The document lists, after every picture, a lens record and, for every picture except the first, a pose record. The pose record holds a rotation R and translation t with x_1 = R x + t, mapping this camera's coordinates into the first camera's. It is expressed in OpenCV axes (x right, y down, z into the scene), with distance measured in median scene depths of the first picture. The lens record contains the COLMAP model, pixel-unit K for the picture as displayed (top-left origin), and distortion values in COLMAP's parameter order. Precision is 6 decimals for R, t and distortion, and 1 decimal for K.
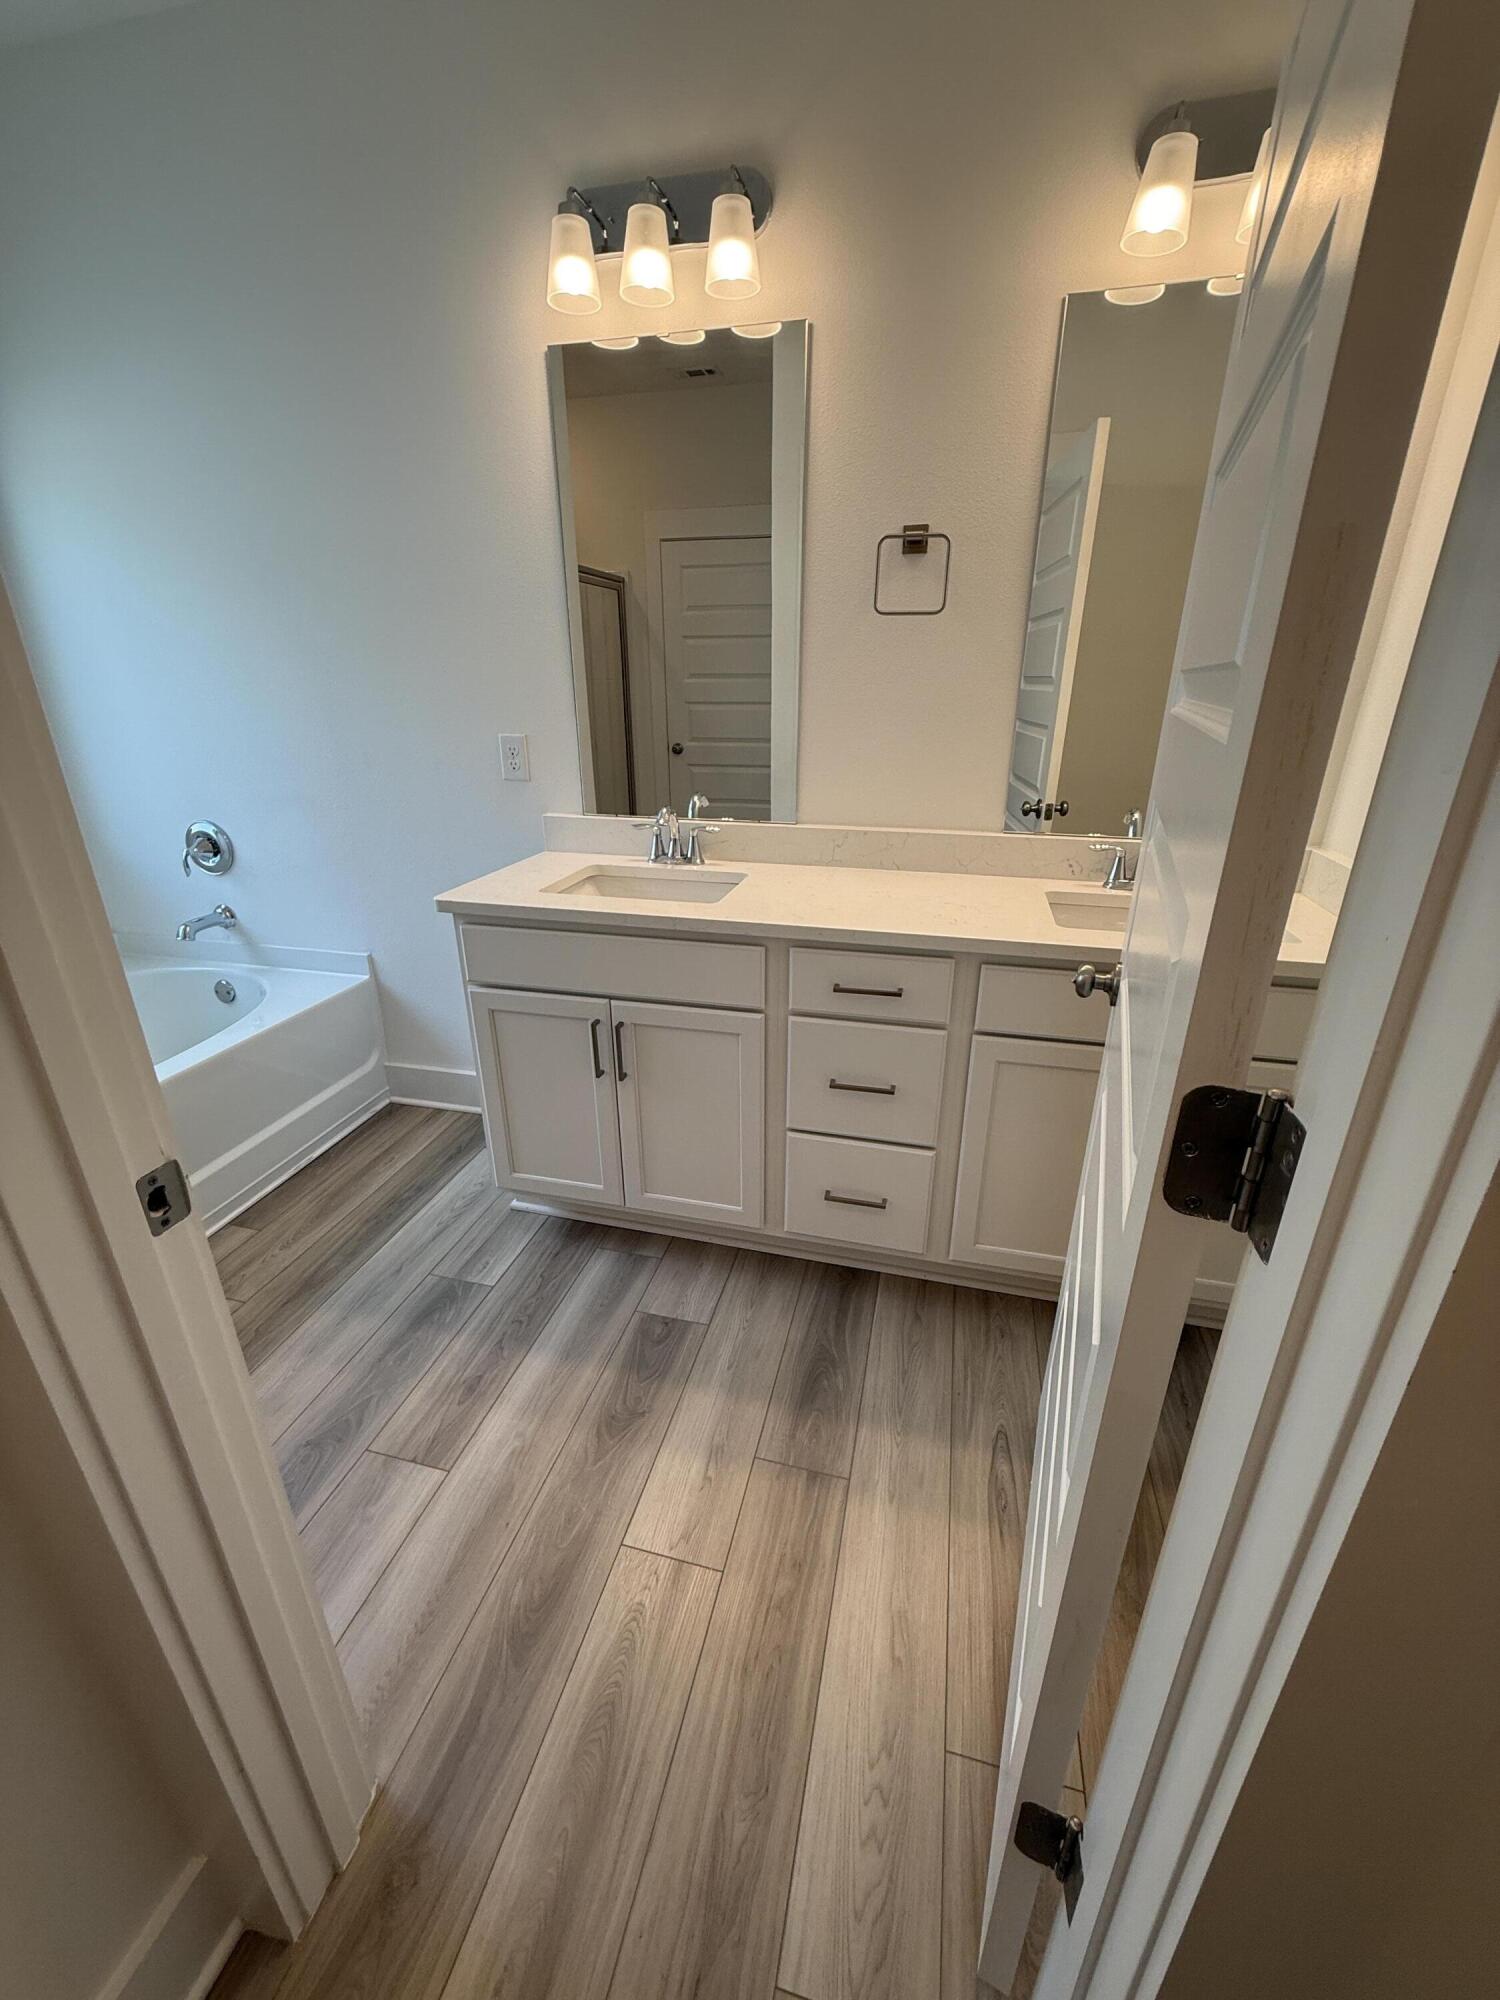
lens RADIAL K [[803.2, 0, 734.5], [0, 803.2, 996.9], [0, 0, 1]] dist [-0.001947, 0.000205]
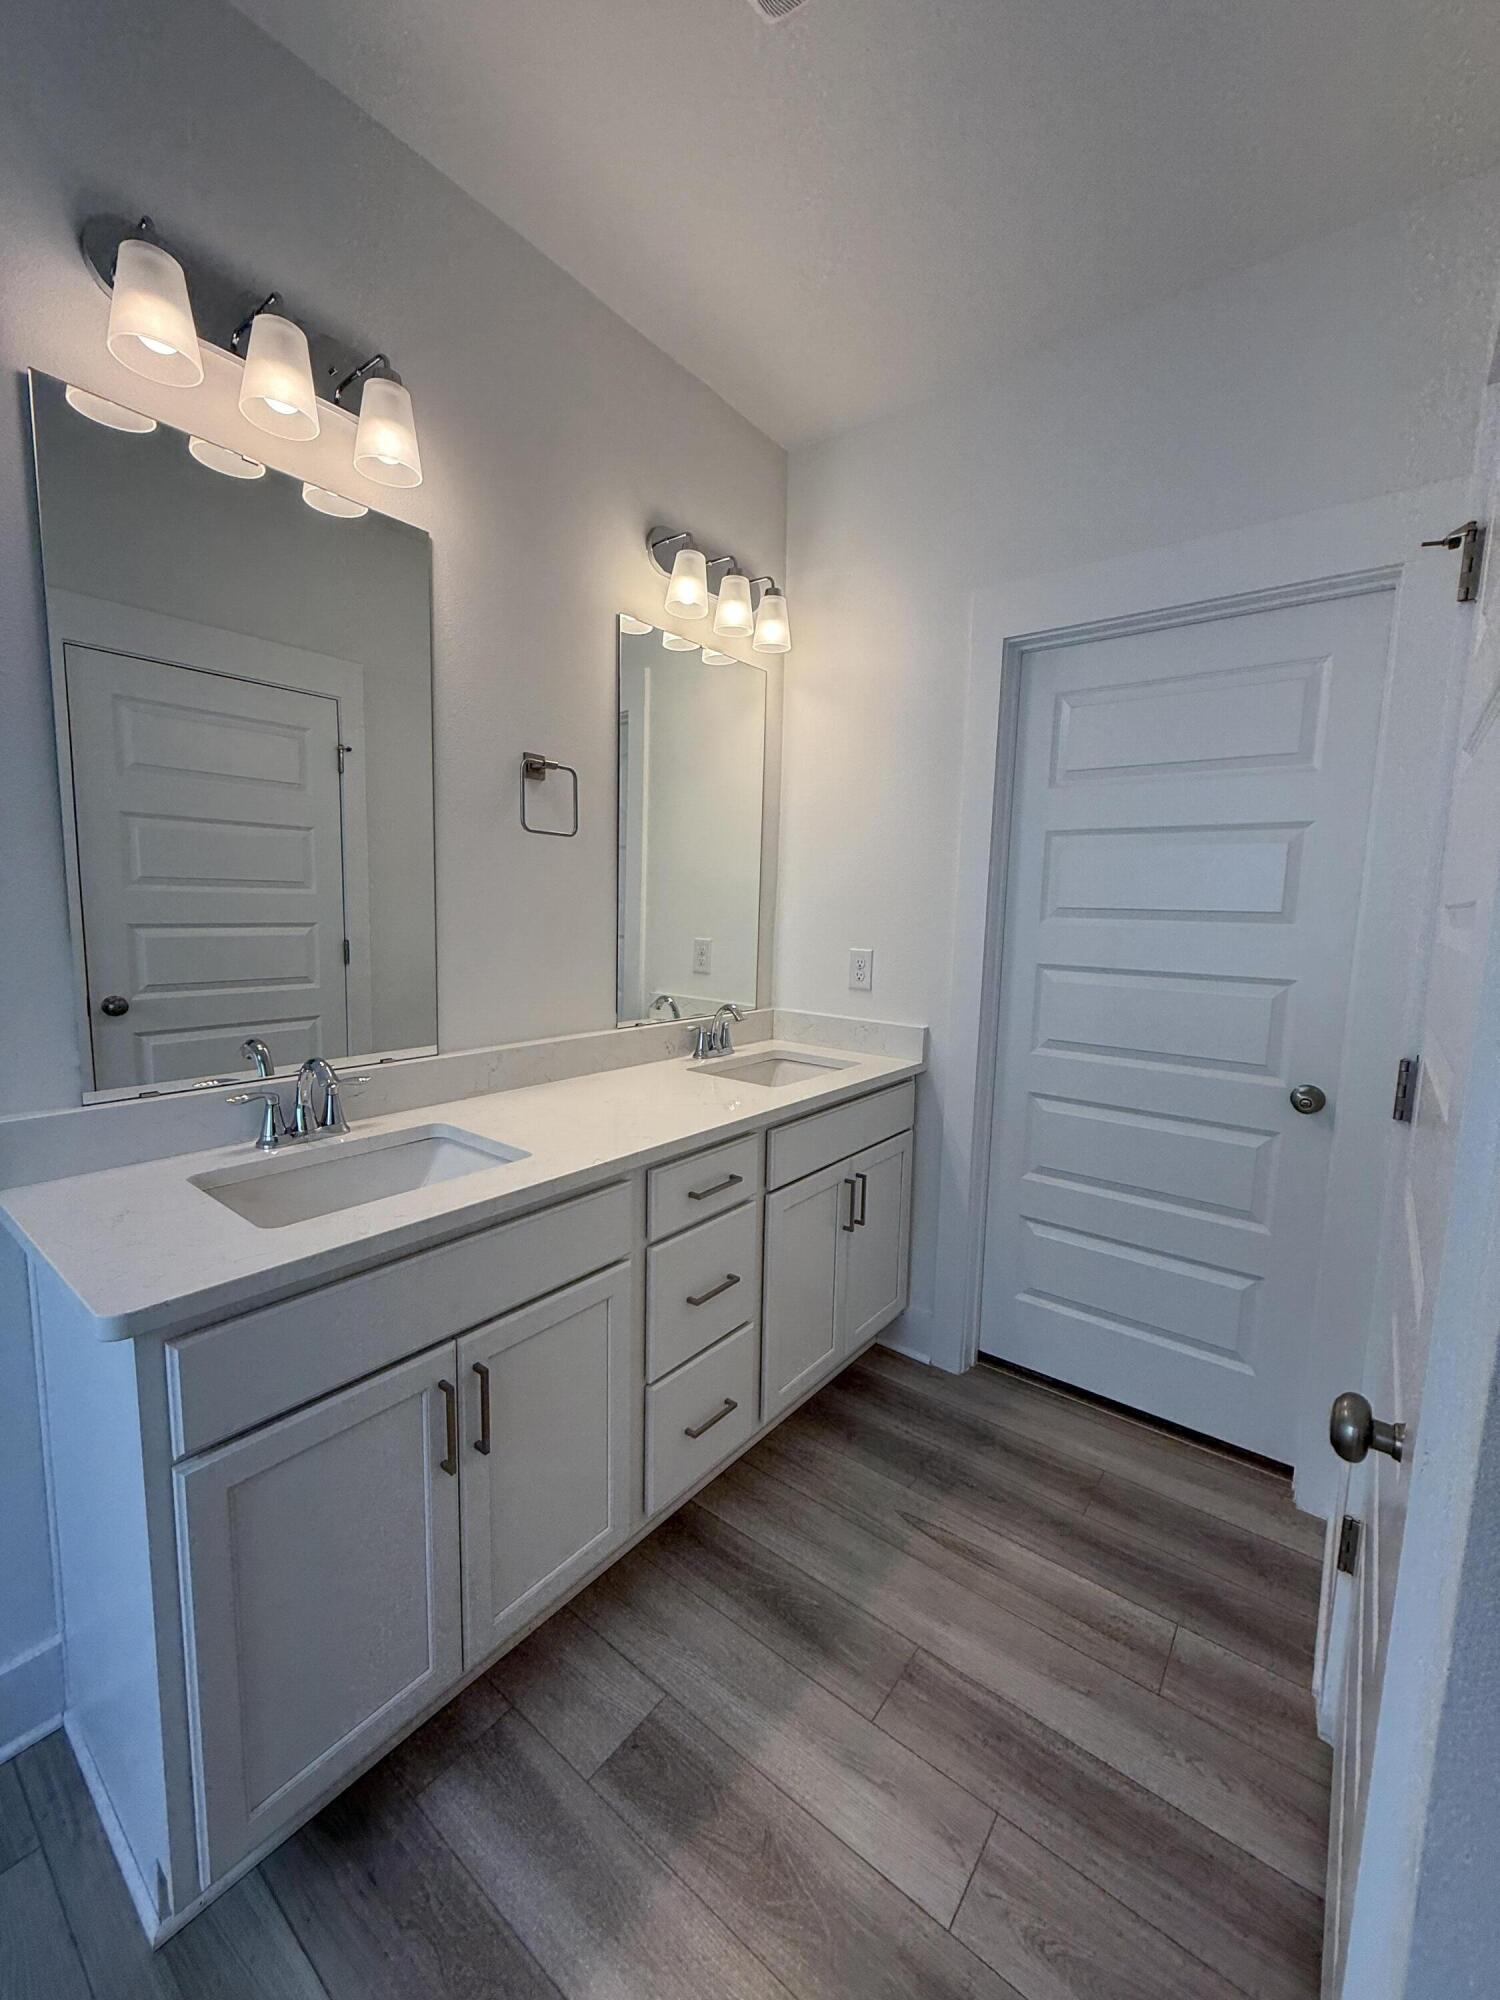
lens RADIAL K [[803.2, 0, 744.9], [0, 803.2, 1006.3], [0, 0, 1]] dist [-0.001947, 0.000205]
pose [[0.379109, -0.099091, 0.920031, -0.645388], [0.323869, 0.945574, -0.031611, -0.157342], [-0.866825, 0.309953, 0.390568, 0.454353]]
